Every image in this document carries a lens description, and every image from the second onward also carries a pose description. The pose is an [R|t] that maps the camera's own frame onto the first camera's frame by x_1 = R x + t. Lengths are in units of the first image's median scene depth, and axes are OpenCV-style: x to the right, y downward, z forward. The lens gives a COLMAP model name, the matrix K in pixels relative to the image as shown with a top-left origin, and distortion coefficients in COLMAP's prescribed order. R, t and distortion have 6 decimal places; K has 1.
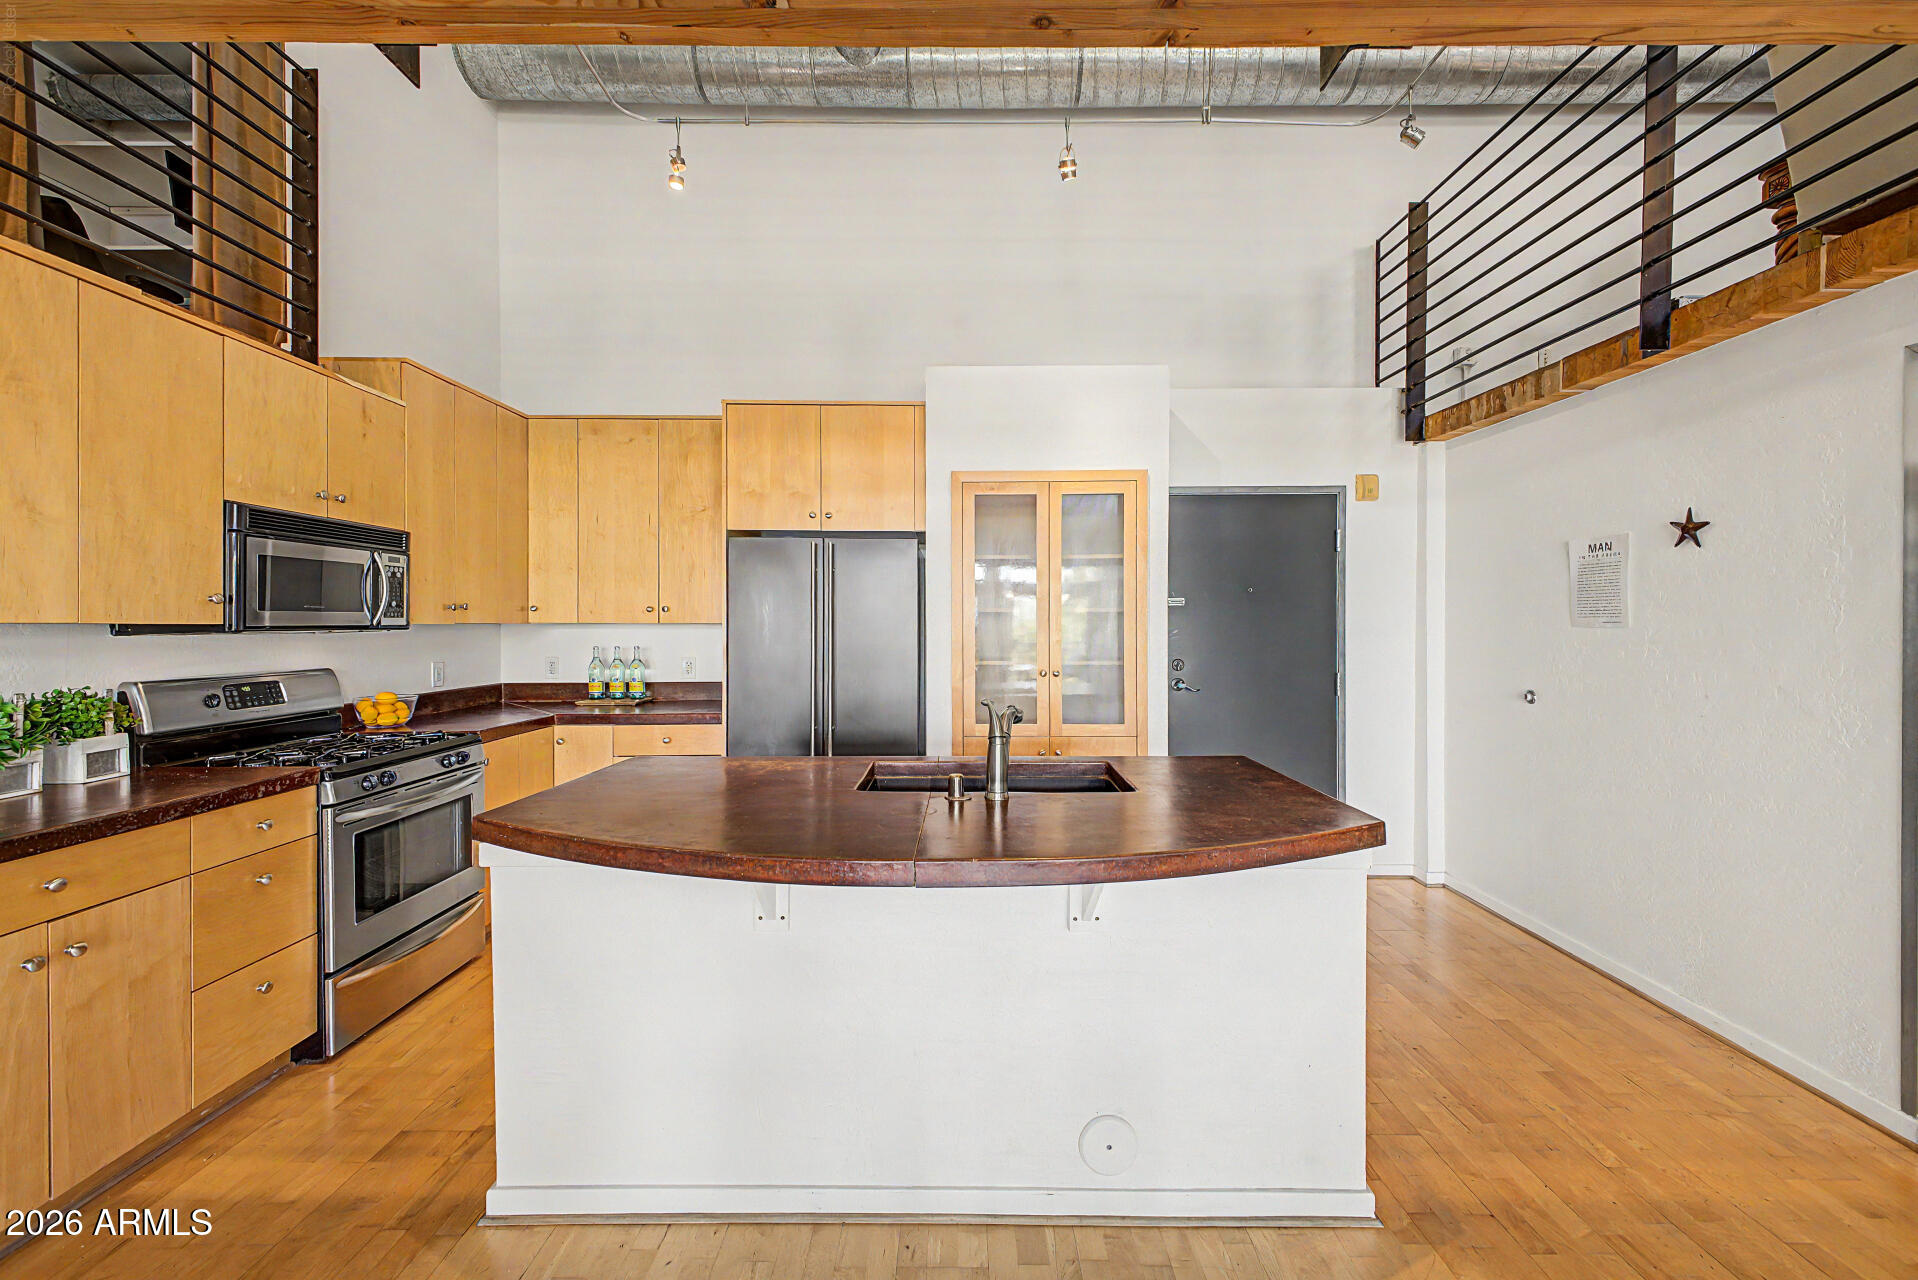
lens RADIAL K [[760.1, 0, 959.3], [0, 760.1, 629.9], [0, 0, 1]] dist [0.008330, -0.003975]
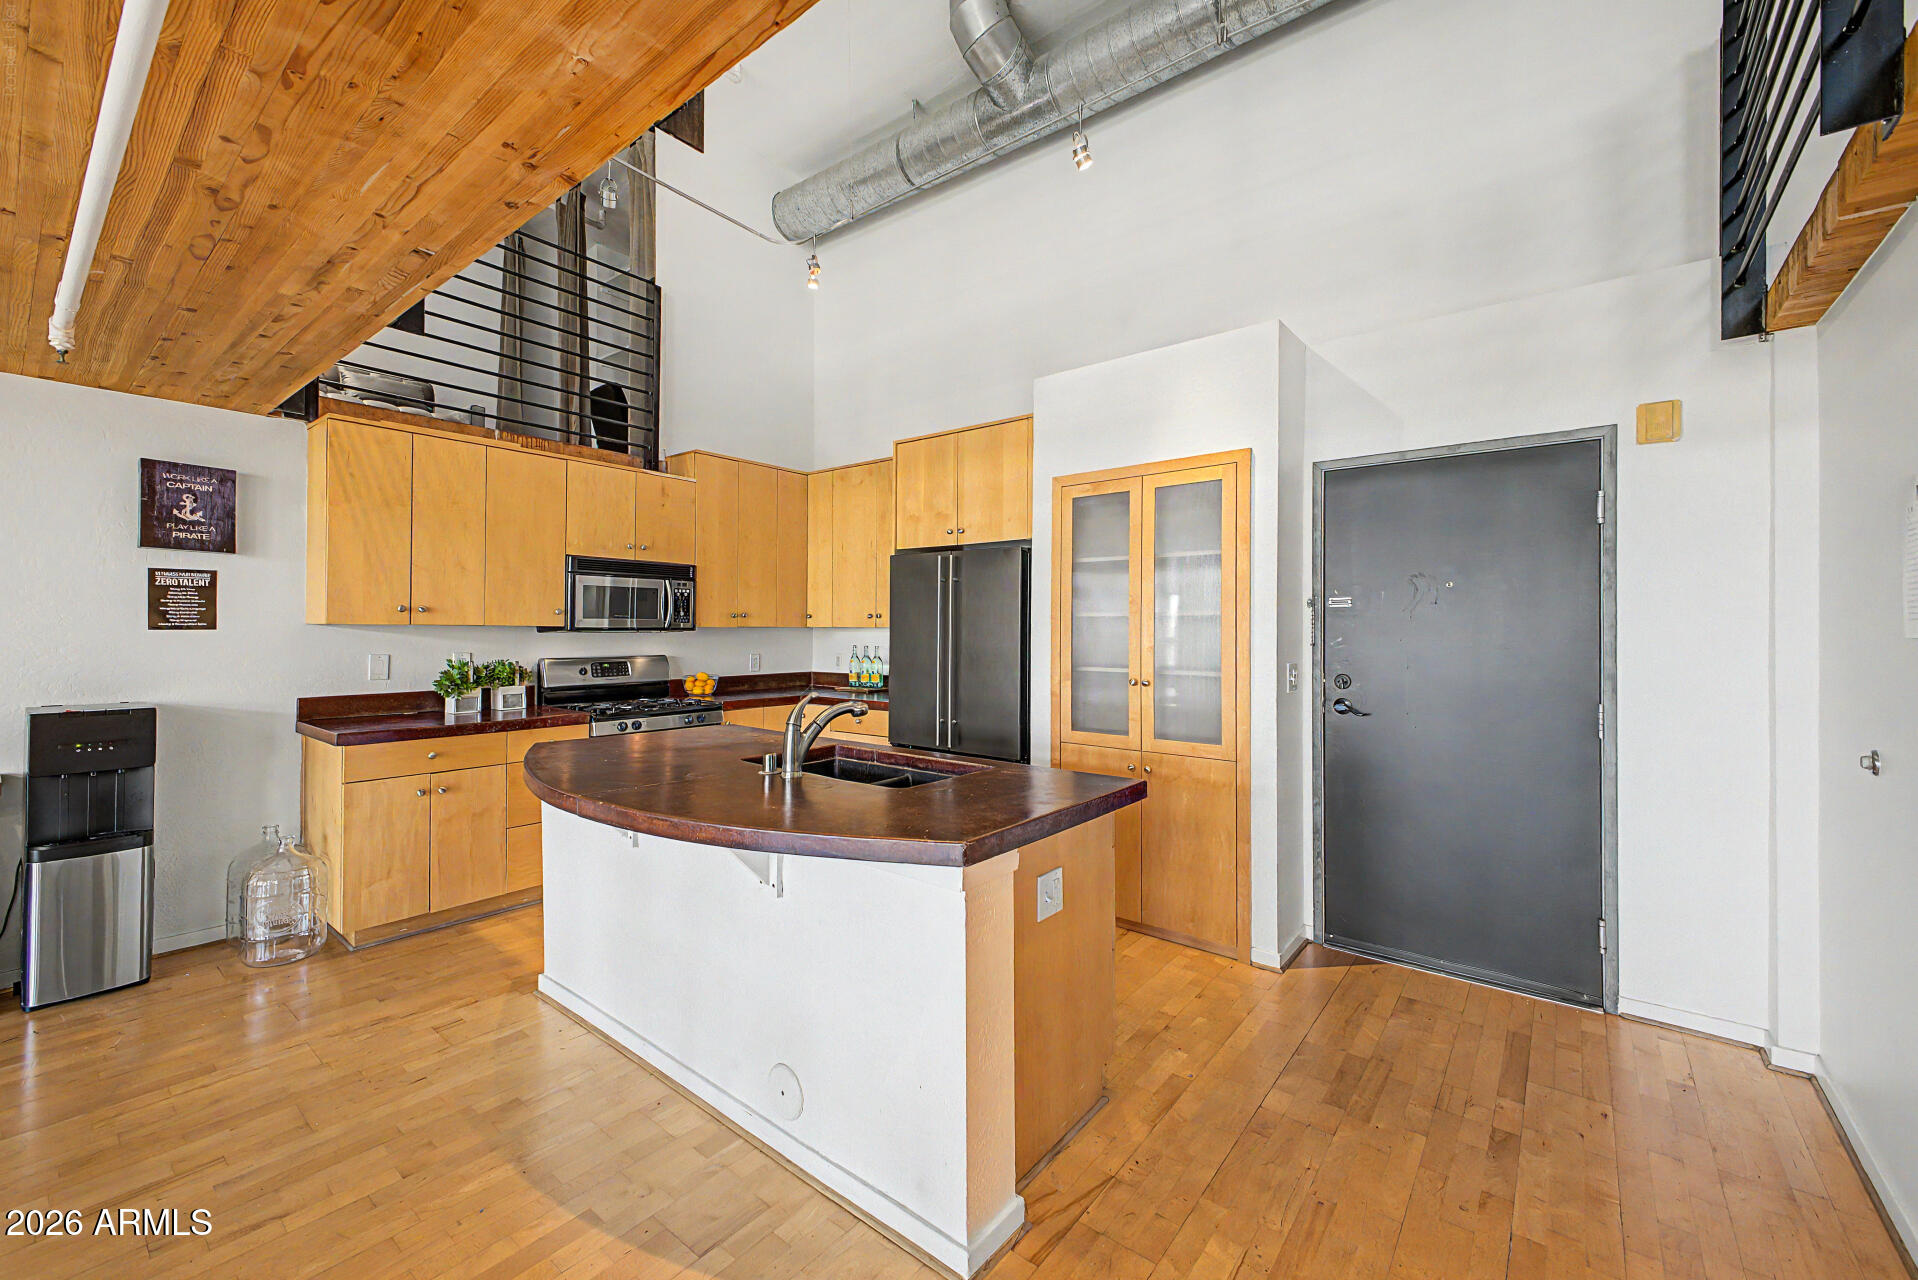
lens RADIAL K [[760.1, 0, 971.9], [0, 760.1, 632.2], [0, 0, 1]] dist [0.008330, -0.003975]
pose [[0.783663, 0.006588, -0.621151, 0.612762], [-0.009648, 0.999952, -0.001567, -0.000578], [0.621111, 0.007220, 0.783690, 0.158788]]
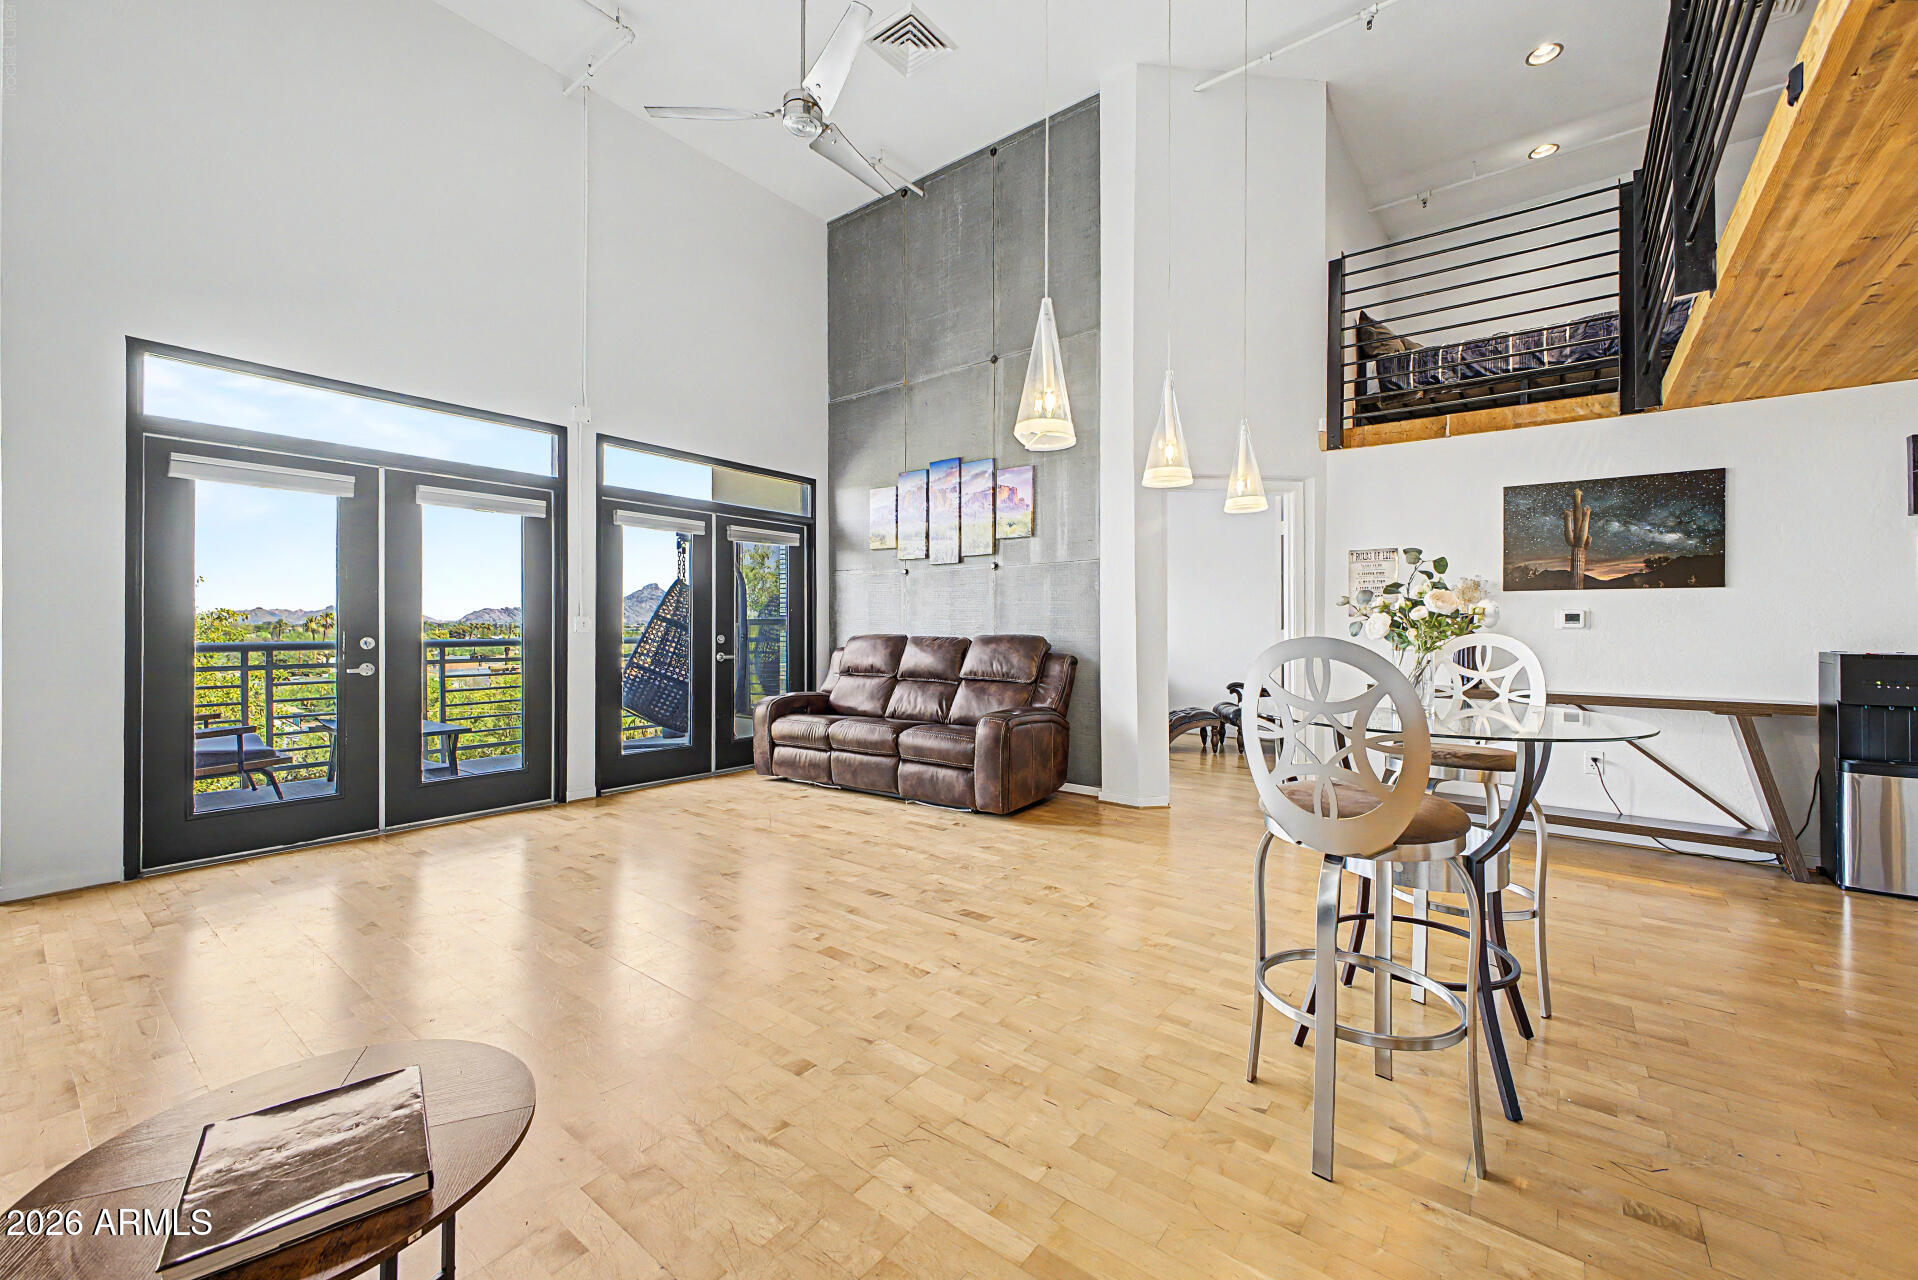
lens RADIAL K [[760.1, 0, 958.1], [0, 760.1, 633.2], [0, 0, 1]] dist [0.008330, -0.003975]
pose [[-0.633015, -0.000413, -0.774140, 0.869364], [-0.005110, 0.999980, 0.003645, 0.070520], [0.774123, 0.006263, -0.633004, -0.098723]]
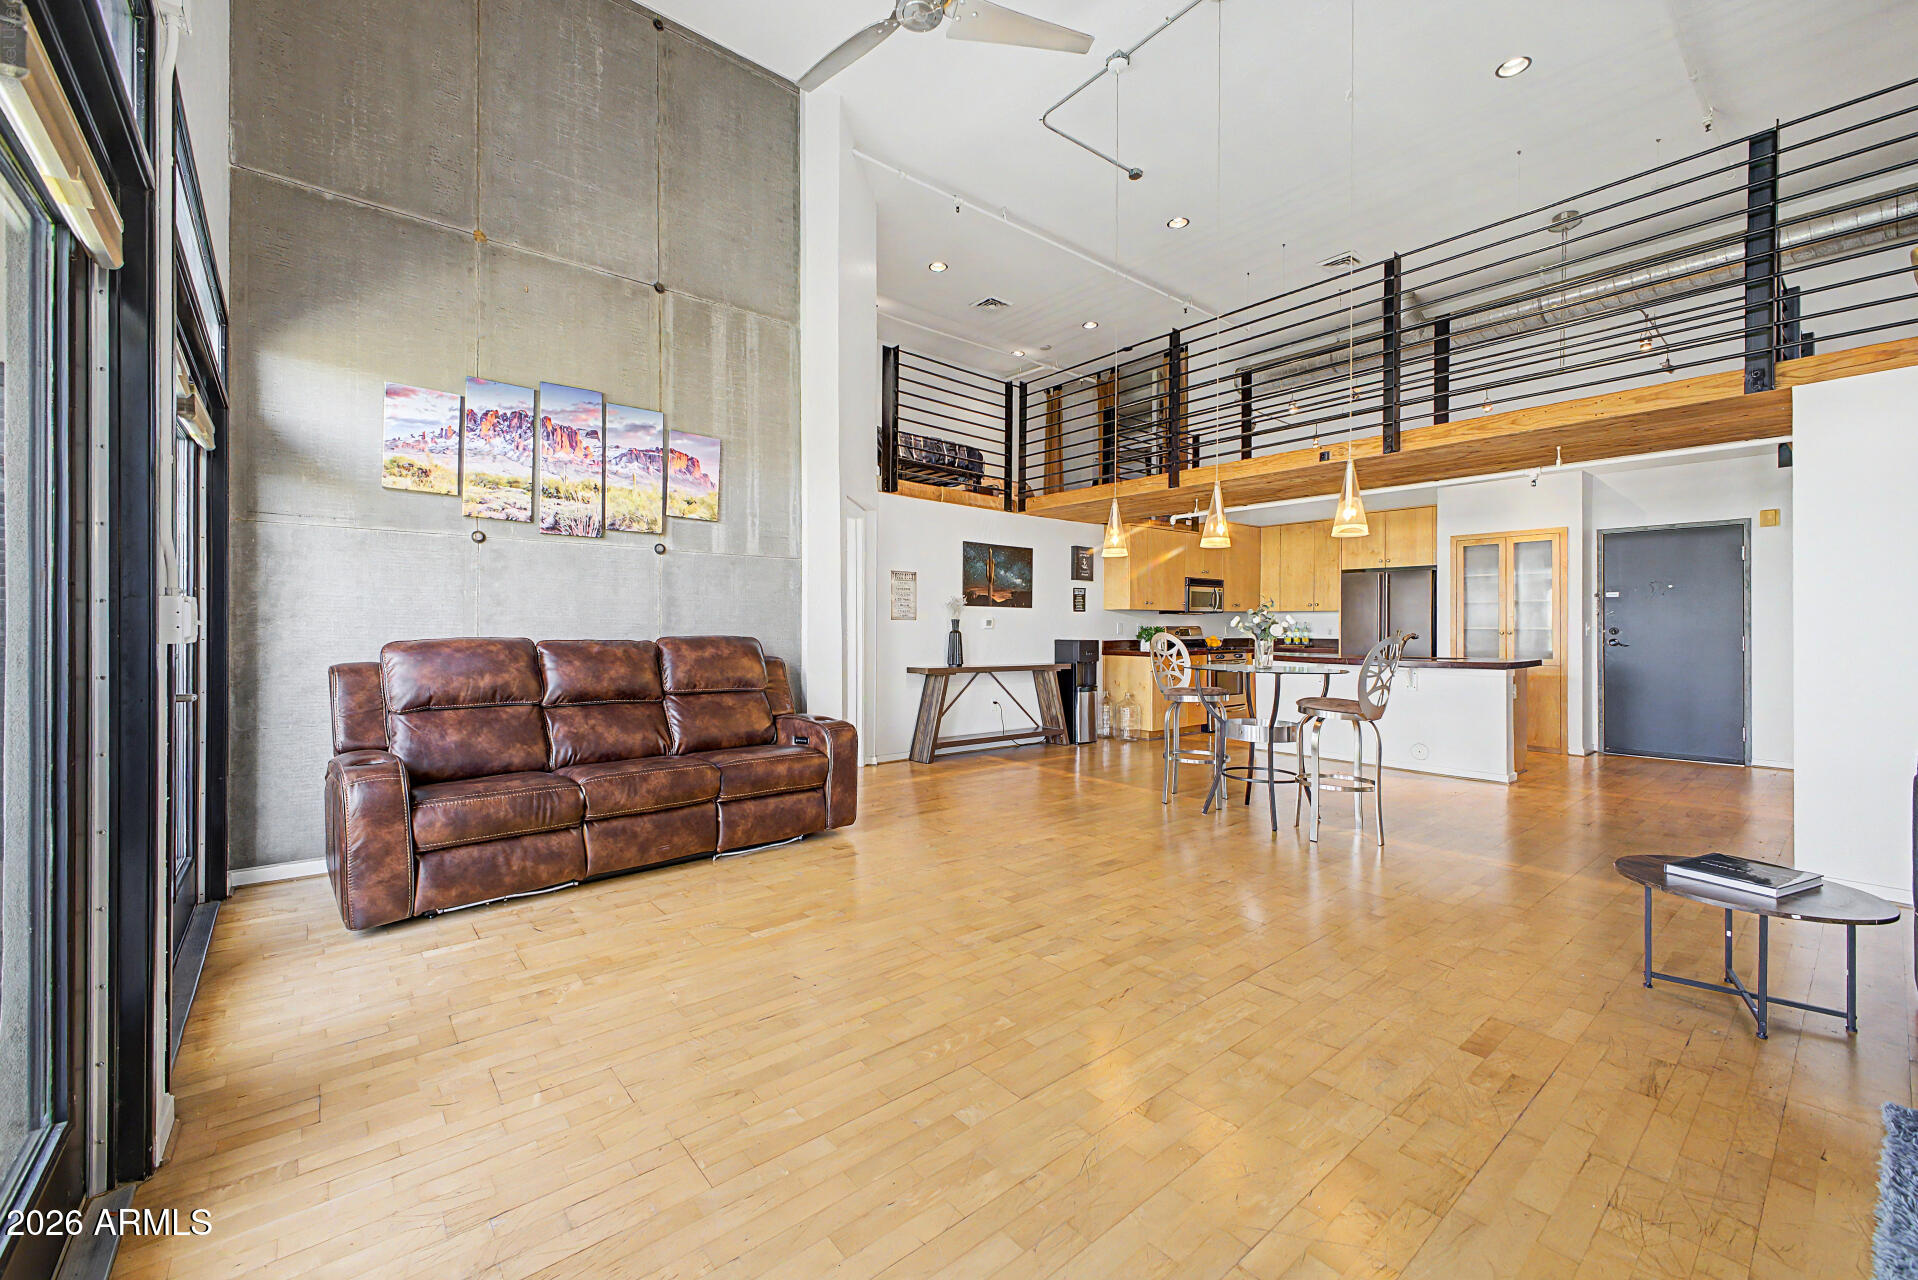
lens RADIAL K [[760.1, 0, 948.5], [0, 760.1, 629.6], [0, 0, 1]] dist [0.008330, -0.003975]
pose [[0.627417, 0.004046, -0.778673, 0.878600], [-0.005935, 0.999982, 0.000414, 0.065575], [0.778661, 0.004361, 0.627430, -1.614129]]
